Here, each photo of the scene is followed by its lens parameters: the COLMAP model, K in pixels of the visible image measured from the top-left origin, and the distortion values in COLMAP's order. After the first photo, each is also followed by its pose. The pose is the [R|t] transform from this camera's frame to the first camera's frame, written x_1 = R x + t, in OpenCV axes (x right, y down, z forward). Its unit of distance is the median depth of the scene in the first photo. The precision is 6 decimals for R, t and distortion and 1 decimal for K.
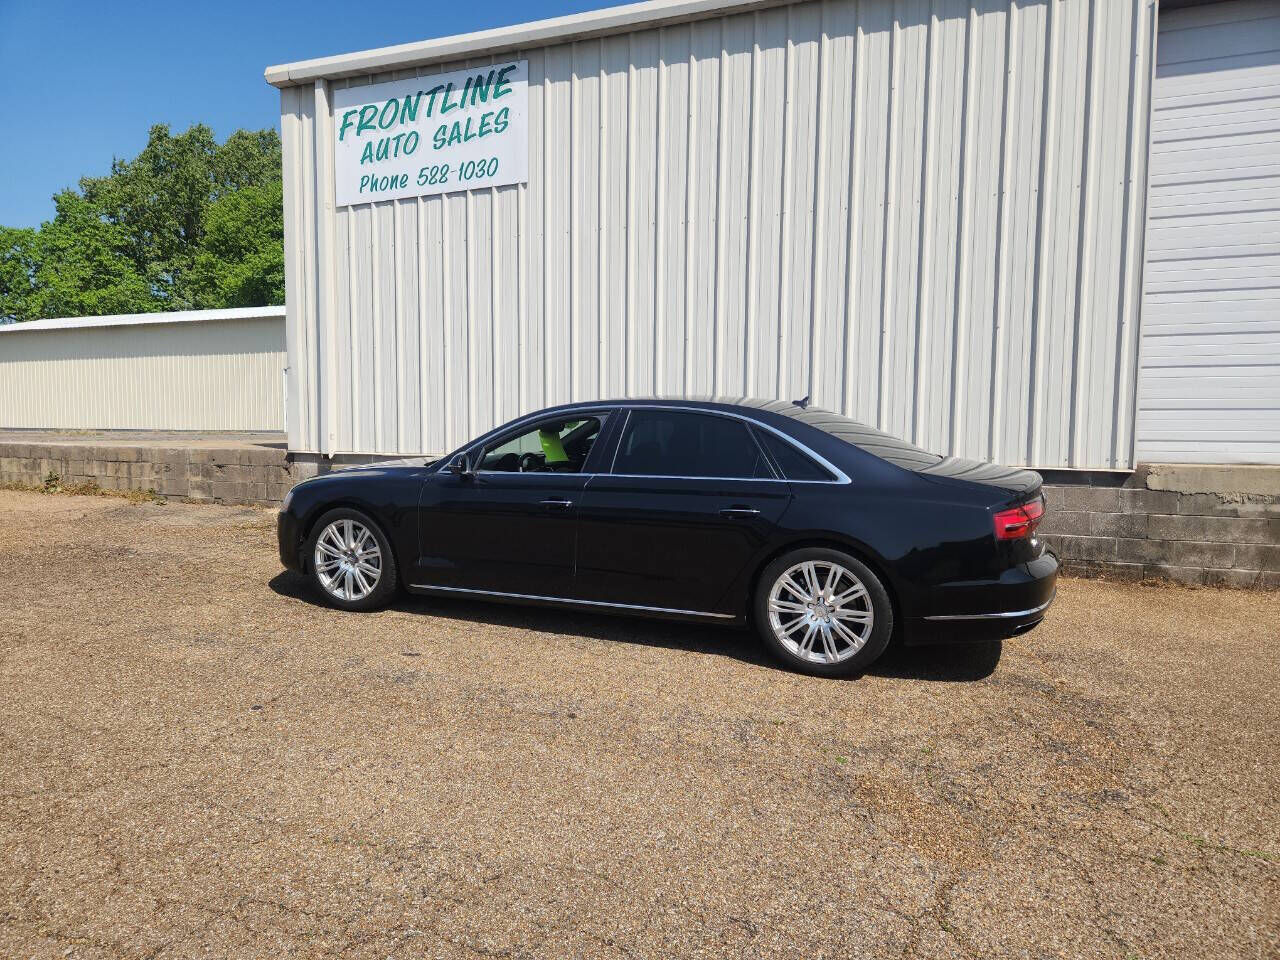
lens RADIAL K [[817.4, 0, 632.7], [0, 817.4, 481.8], [0, 0, 1]] dist [0.068268, -0.061021]
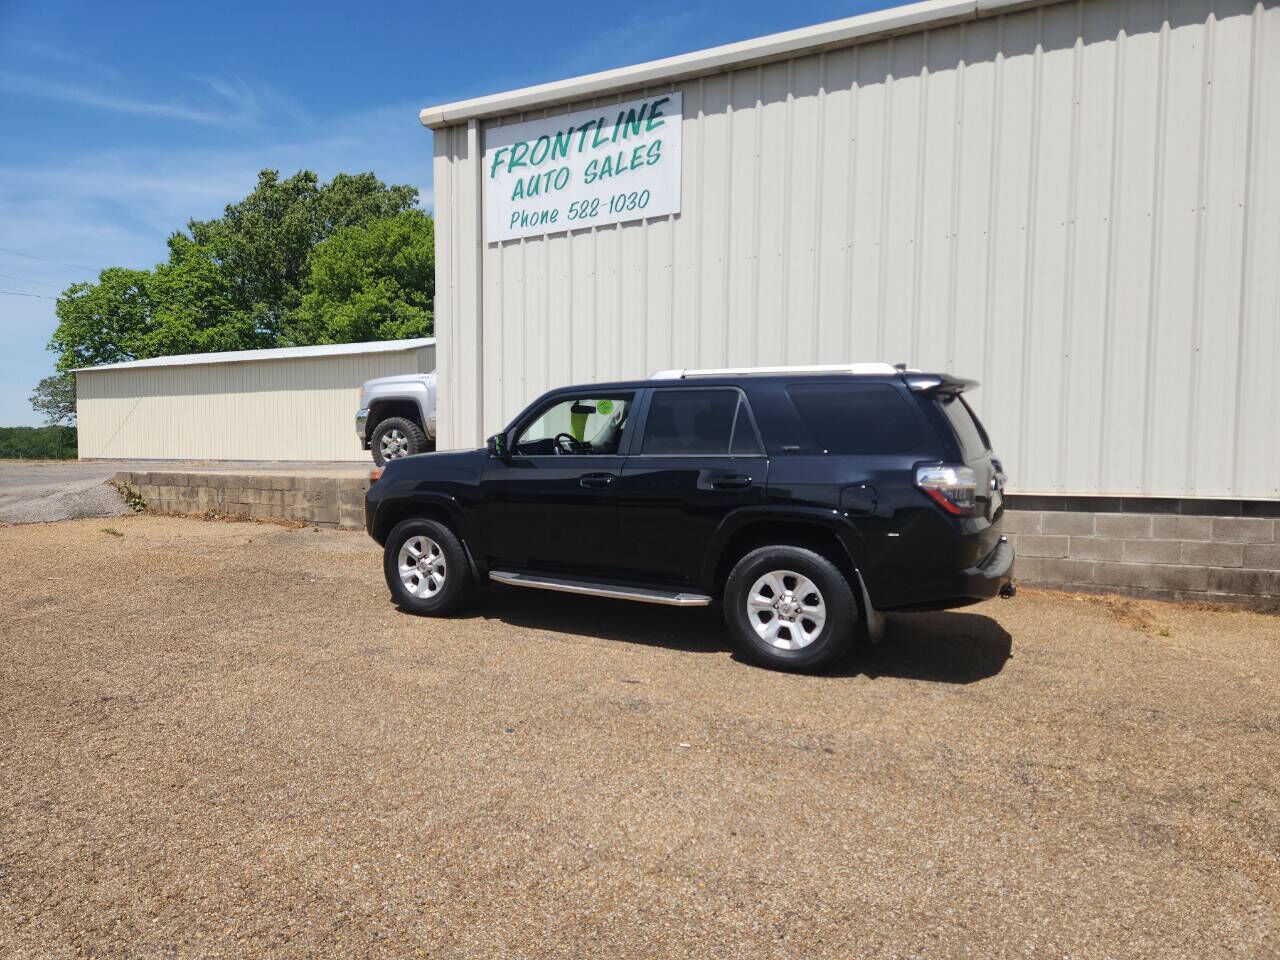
lens RADIAL K [[811.3, 0, 631.5], [0, 811.3, 500.4], [0, 0, 1]] dist [0.077793, -0.062493]
pose [[0.996663, 0.003308, -0.081554, -0.100013], [-0.004450, 0.999894, -0.013832, 0.001535], [0.081500, 0.014149, 0.996573, 0.004533]]
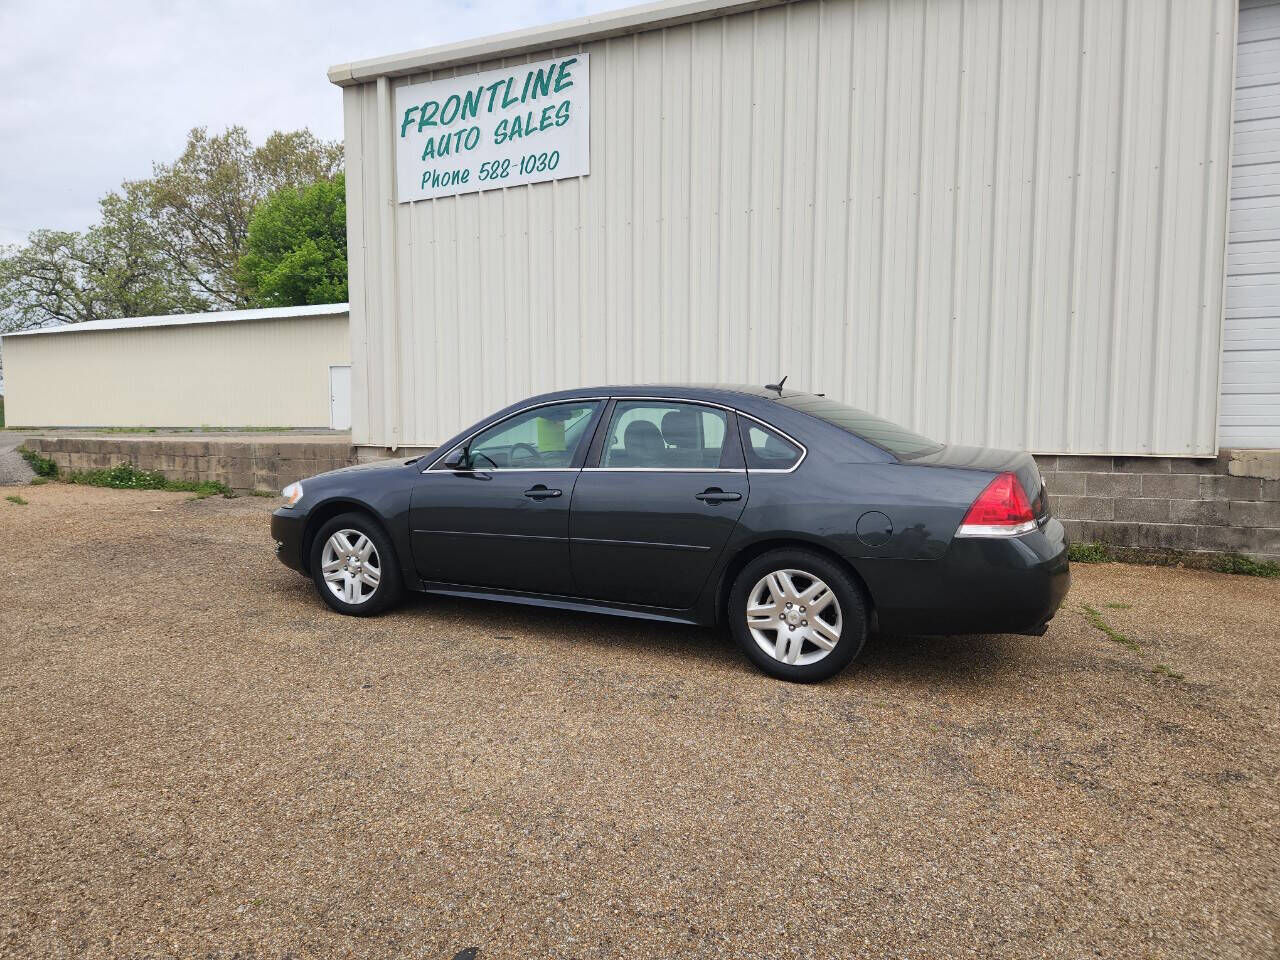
lens RADIAL K [[818.3, 0, 634.8], [0, 818.3, 482.1], [0, 0, 1]] dist [0.067279, -0.057812]
pose [[0.999428, -0.004755, -0.033479, -0.038123], [0.004925, 0.999976, 0.004969, 0.006730], [0.033454, -0.005131, 0.999427, -0.005987]]
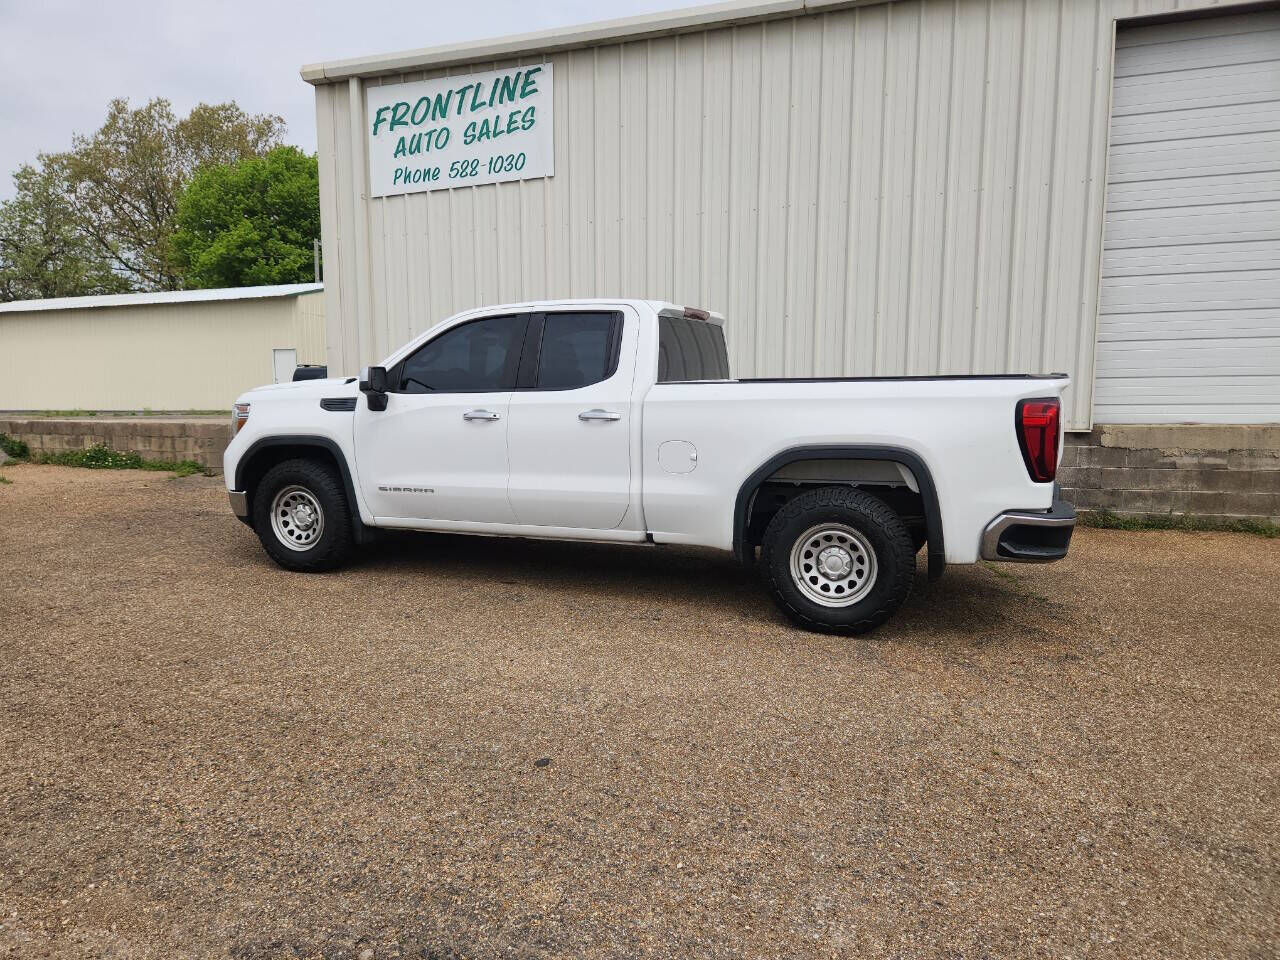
lens RADIAL K [[821.2, 0, 627.1], [0, 821.2, 495.5], [0, 0, 1]] dist [0.067716, -0.059793]
pose [[0.999279, -0.013035, 0.035646, -0.071677], [0.011568, 0.999091, 0.041034, 0.017271], [-0.036148, -0.040592, 0.998522, -0.119437]]
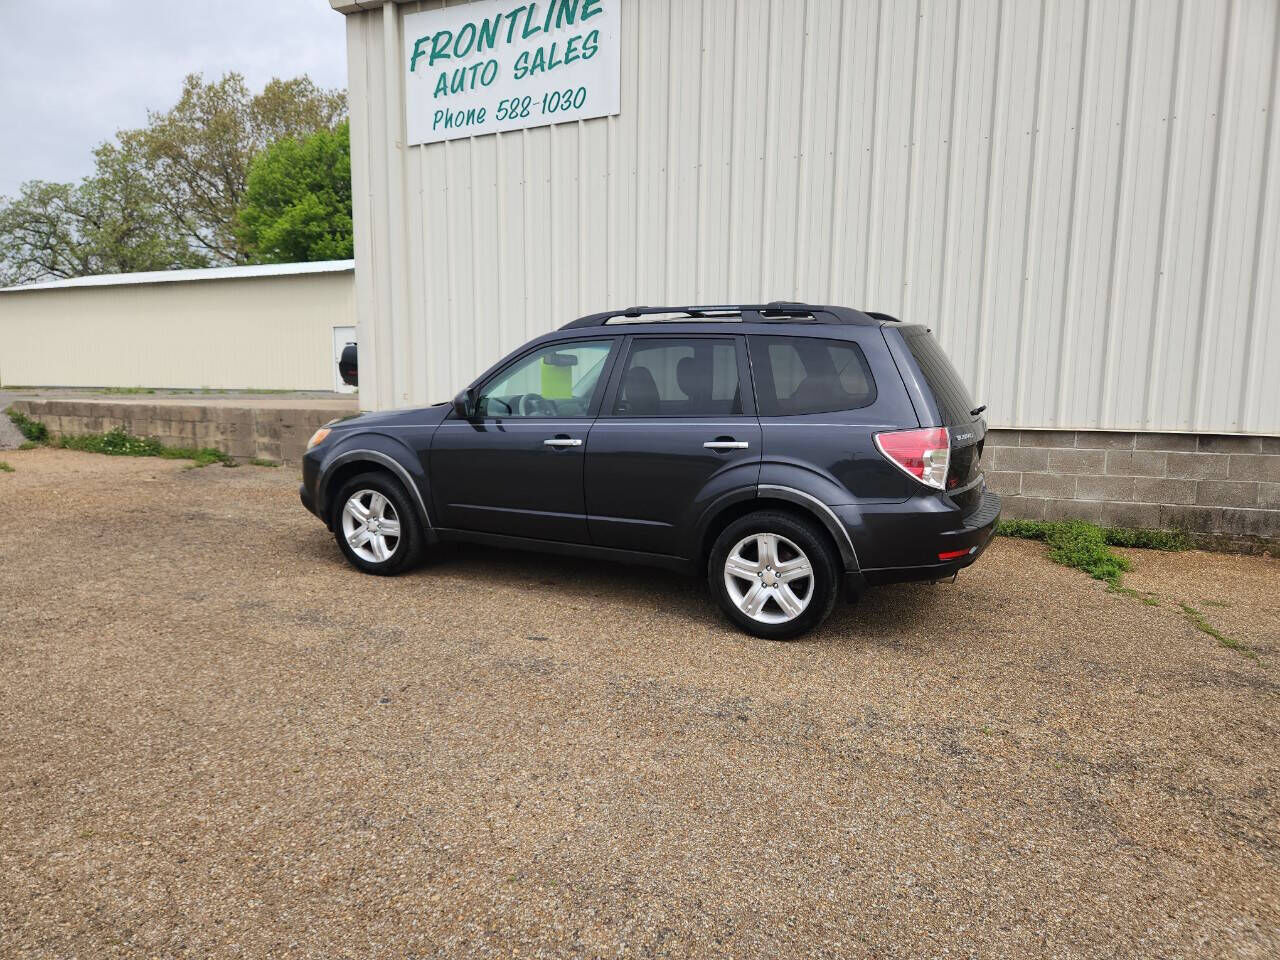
lens RADIAL K [[821.5, 0, 642.0], [0, 821.5, 494.3], [0, 0, 1]] dist [0.058910, -0.051201]
pose [[0.999477, 0.006935, -0.031592, -0.067913], [-0.004981, 0.998092, 0.061541, -0.001880], [0.031958, -0.061351, 0.997604, 0.061166]]
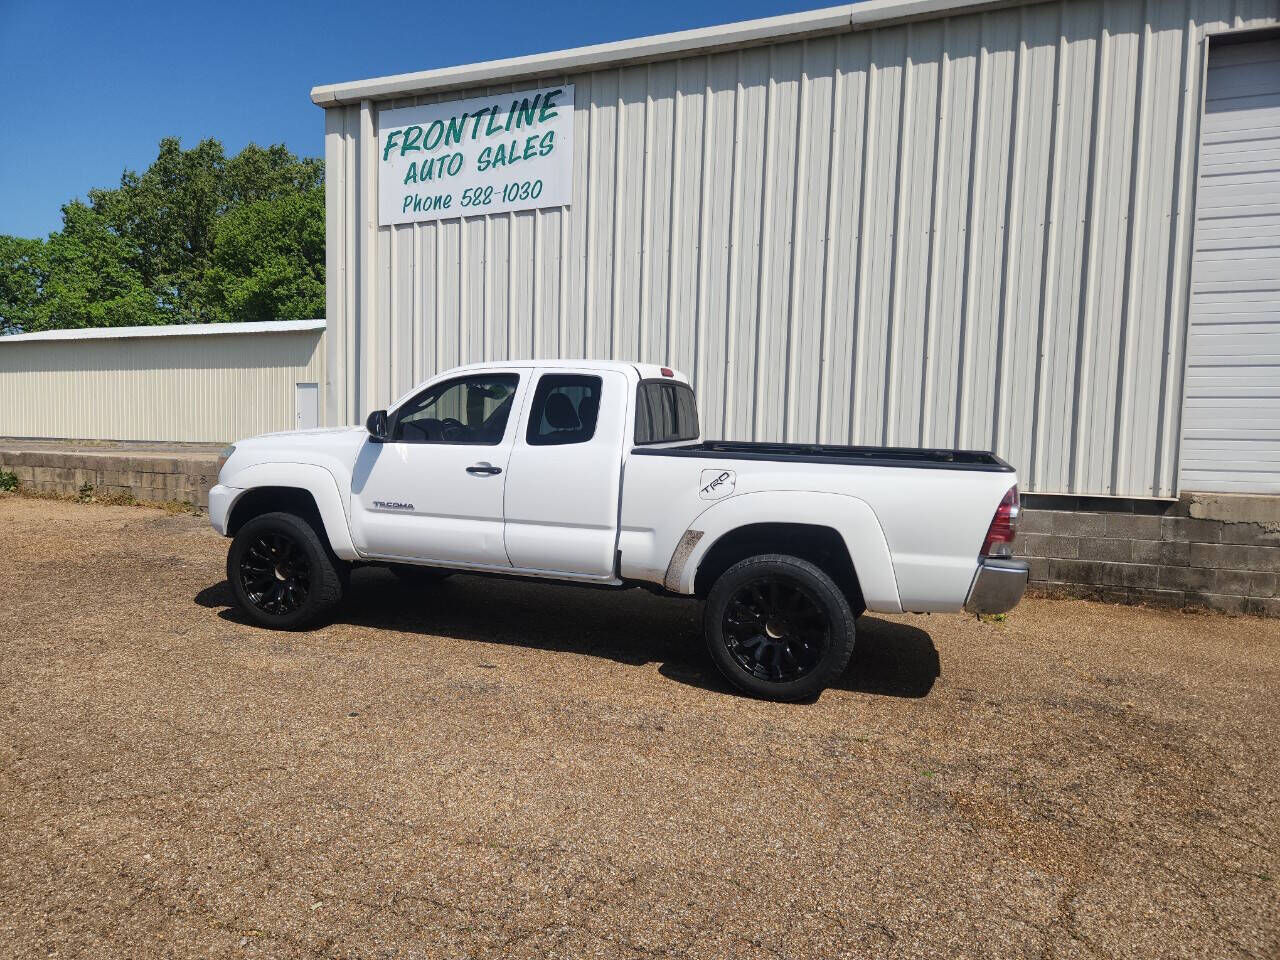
lens RADIAL K [[816.4, 0, 622.3], [0, 816.4, 498.4], [0, 0, 1]] dist [0.071434, -0.062265]
pose [[0.999849, 0.017157, -0.002675, -0.054059], [-0.017166, 0.999847, -0.003243, 0.000366], [0.002619, 0.003289, 0.999991, -0.012126]]
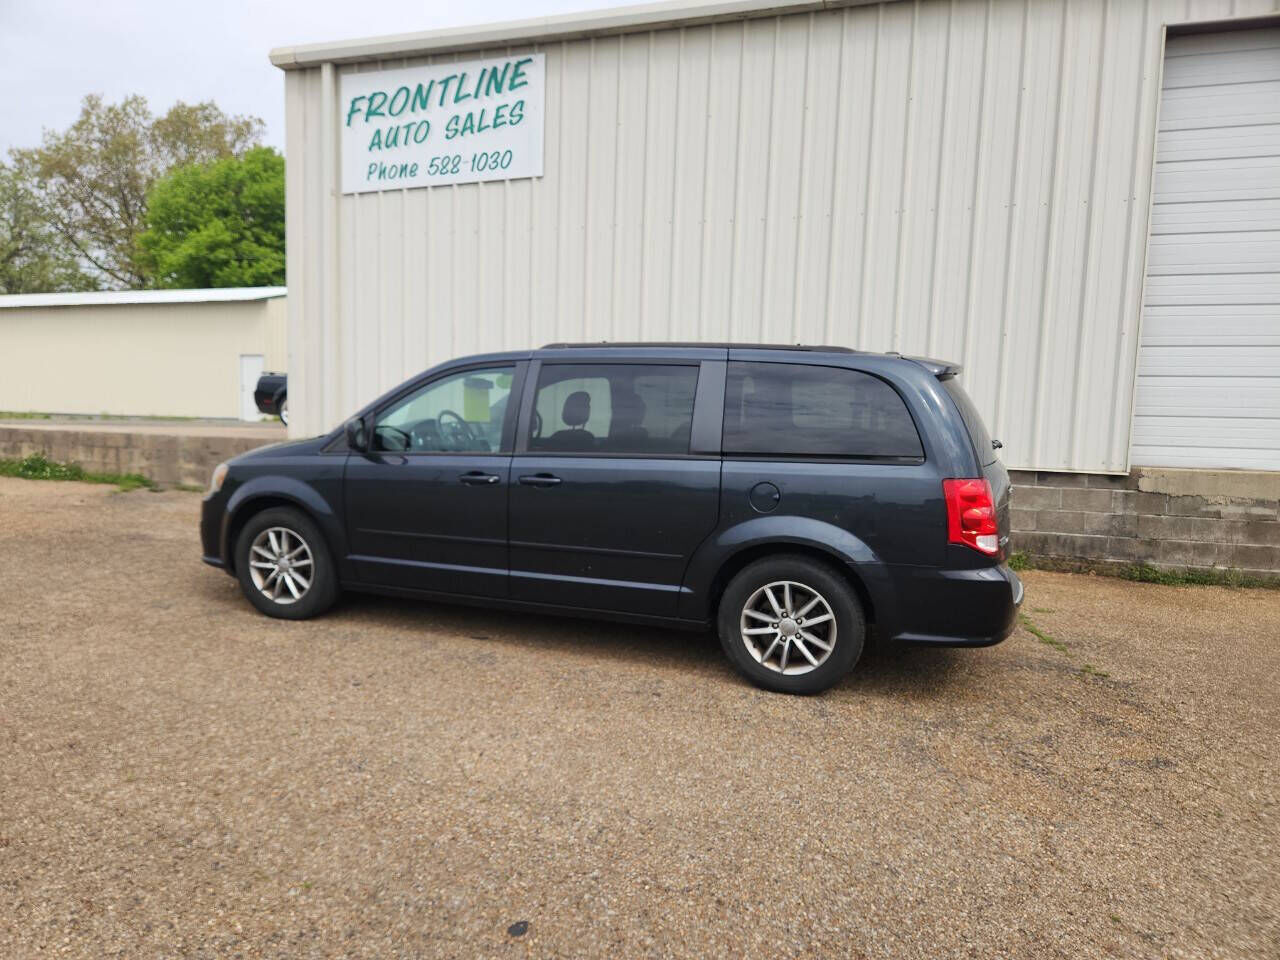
lens RADIAL K [[828.4, 0, 617.1], [0, 828.4, 500.1], [0, 0, 1]] dist [0.054319, -0.052427]
pose [[0.998435, 0.015342, 0.053777, -0.082171], [-0.016807, 0.999497, 0.026891, 0.002224], [-0.053338, -0.027753, 0.998191, -0.029462]]
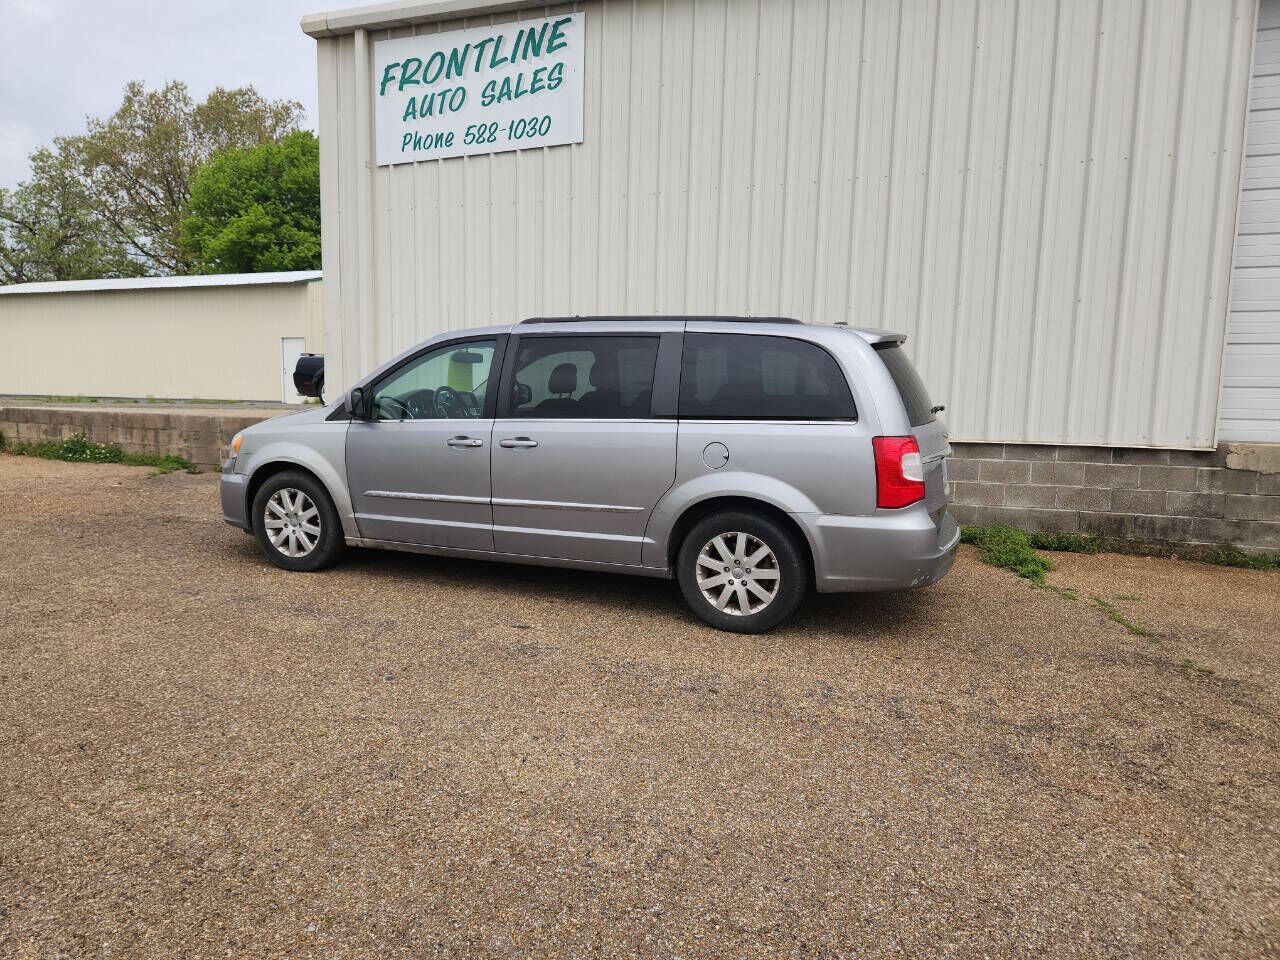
lens RADIAL K [[819.5, 0, 621.5], [0, 819.5, 496.3], [0, 0, 1]] dist [0.064569, -0.056435]
pose [[0.999818, 0.011727, 0.015073, -0.088187], [-0.012403, 0.998884, 0.045576, 0.004528], [-0.014521, -0.045755, 0.998847, 0.014805]]
